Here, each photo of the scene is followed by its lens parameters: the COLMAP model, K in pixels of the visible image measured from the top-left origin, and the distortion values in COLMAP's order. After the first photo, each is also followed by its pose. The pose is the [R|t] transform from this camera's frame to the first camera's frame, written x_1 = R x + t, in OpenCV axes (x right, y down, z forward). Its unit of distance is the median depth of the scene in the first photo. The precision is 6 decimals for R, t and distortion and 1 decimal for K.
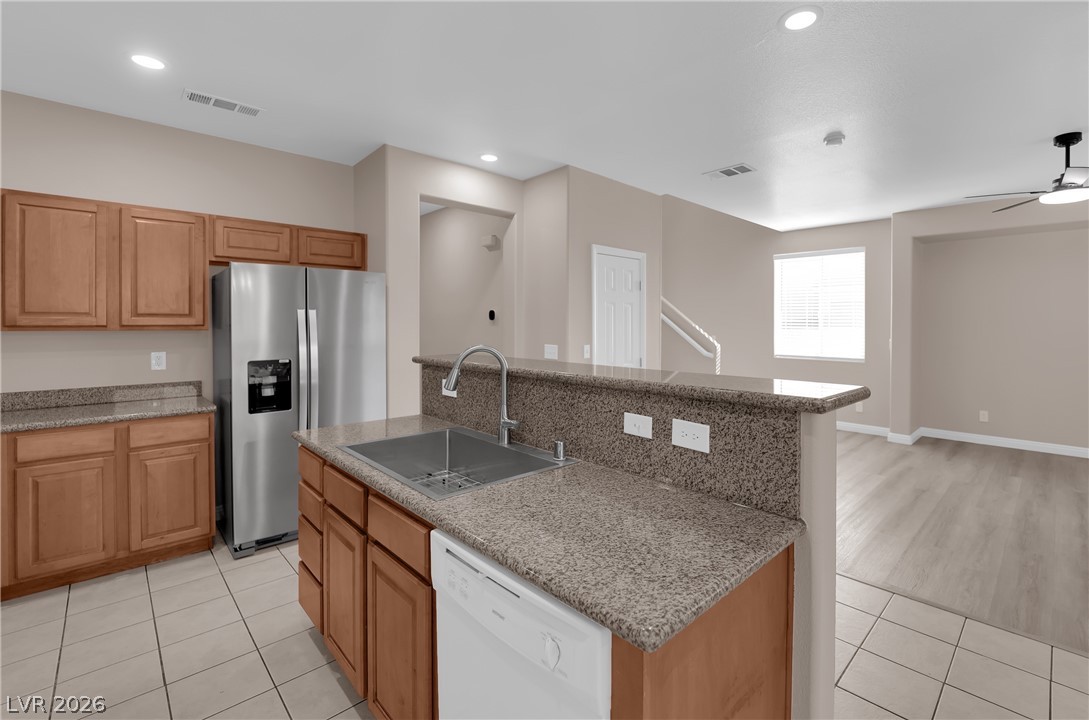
lens RADIAL K [[478.8, 0, 589.9], [0, 478.8, 325.6], [0, 0, 1]] dist [-0.010273, -0.002585]
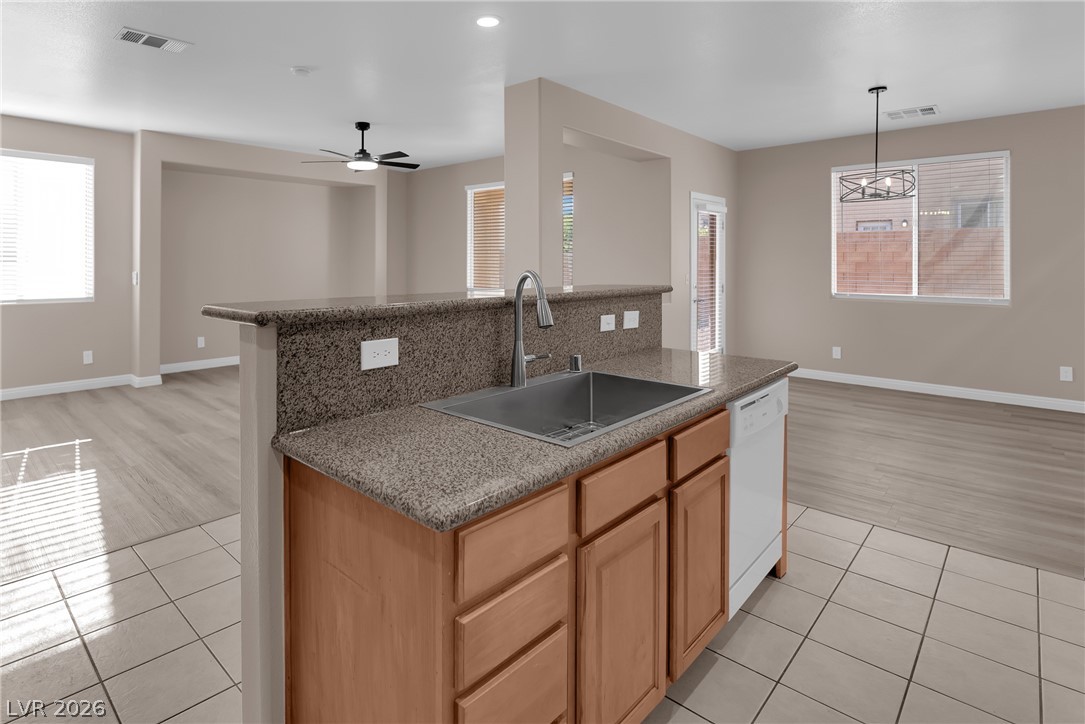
lens RADIAL K [[563.5, 0, 479.1], [0, 563.5, 260.1], [0, 0, 1]] dist [-0.016646, 0.000098]
pose [[0.002556, -0.000865, 0.999996, -0.783418], [0.001258, 0.999999, 0.000862, 0.015011], [-0.999996, 0.001256, 0.002557, 0.712367]]
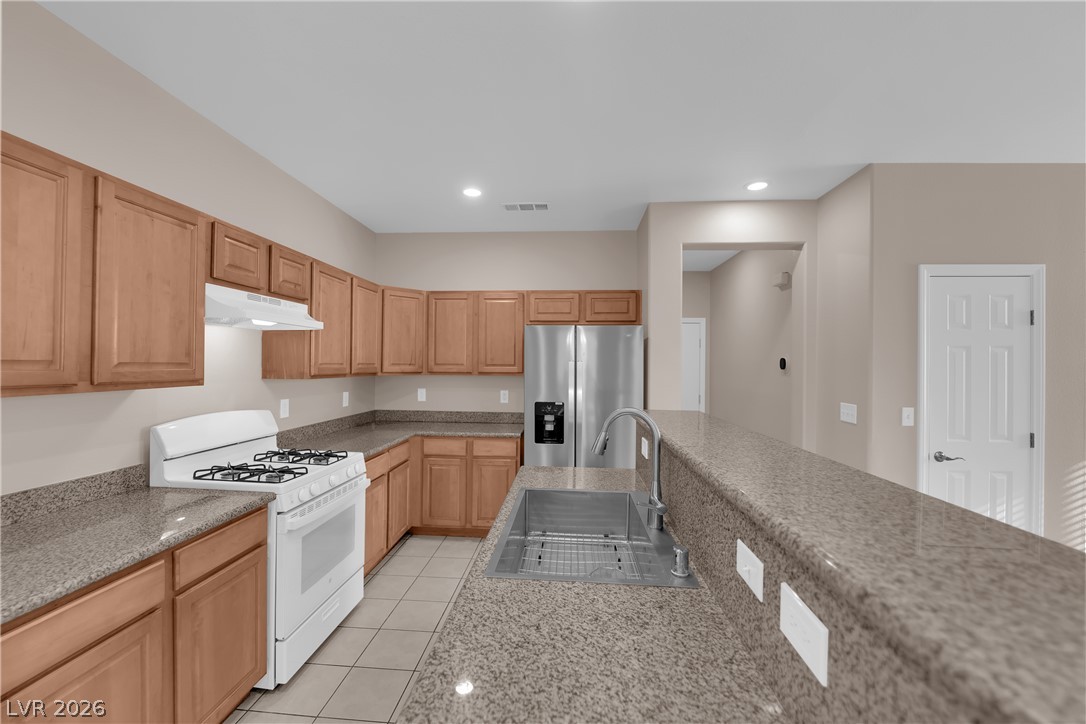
lens RADIAL K [[437.7, 0, 539.4], [0, 437.7, 363.3], [0, 0, 1]] dist [-0.012540, -0.002359]
pose [[0.649845, 0.002787, -0.760062, 0.178931], [-0.009931, 0.999939, -0.004824, -0.022551], [0.760002, 0.010683, 0.649833, 0.232396]]
